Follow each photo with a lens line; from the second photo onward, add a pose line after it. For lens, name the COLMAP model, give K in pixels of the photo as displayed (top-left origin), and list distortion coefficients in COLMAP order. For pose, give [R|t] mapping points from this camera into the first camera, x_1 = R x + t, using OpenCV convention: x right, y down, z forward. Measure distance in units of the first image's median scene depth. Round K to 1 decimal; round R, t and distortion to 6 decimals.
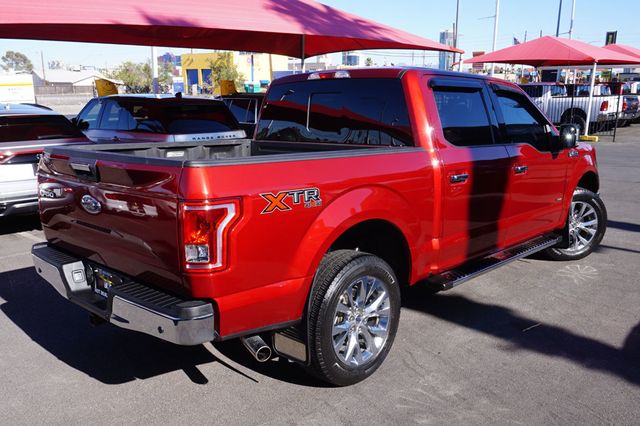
lens RADIAL K [[586.5, 0, 320.0], [0, 586.5, 213.0], [0, 0, 1]] dist [0.002692, -0.001239]
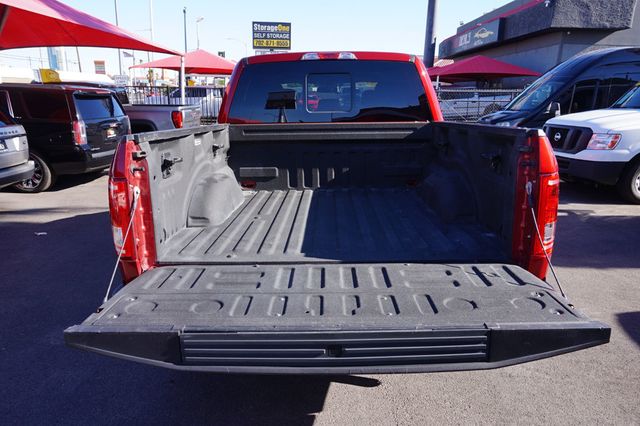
lens RADIAL K [[435.2, 0, 320.0], [0, 435.2, 213.0], [0, 0, 1]] dist [-0.047991, 0.001658]
pose [[0.689924, -0.175774, 0.702217, -0.521073], [0.136248, 0.984265, 0.112511, -0.046266], [-0.710944, 0.018052, 0.703017, 0.434961]]
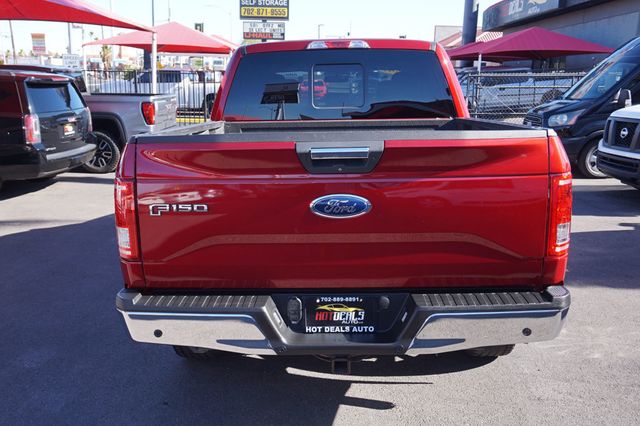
lens RADIAL K [[586.5, 0, 320.0], [0, 586.5, 213.0], [0, 0, 1]] dist [0.002692, -0.001239]
pose [[0.698272, -0.148647, 0.700228, -0.612326], [0.137069, 0.987866, 0.073022, -0.042736], [-0.702587, 0.044991, 0.710175, 0.348616]]
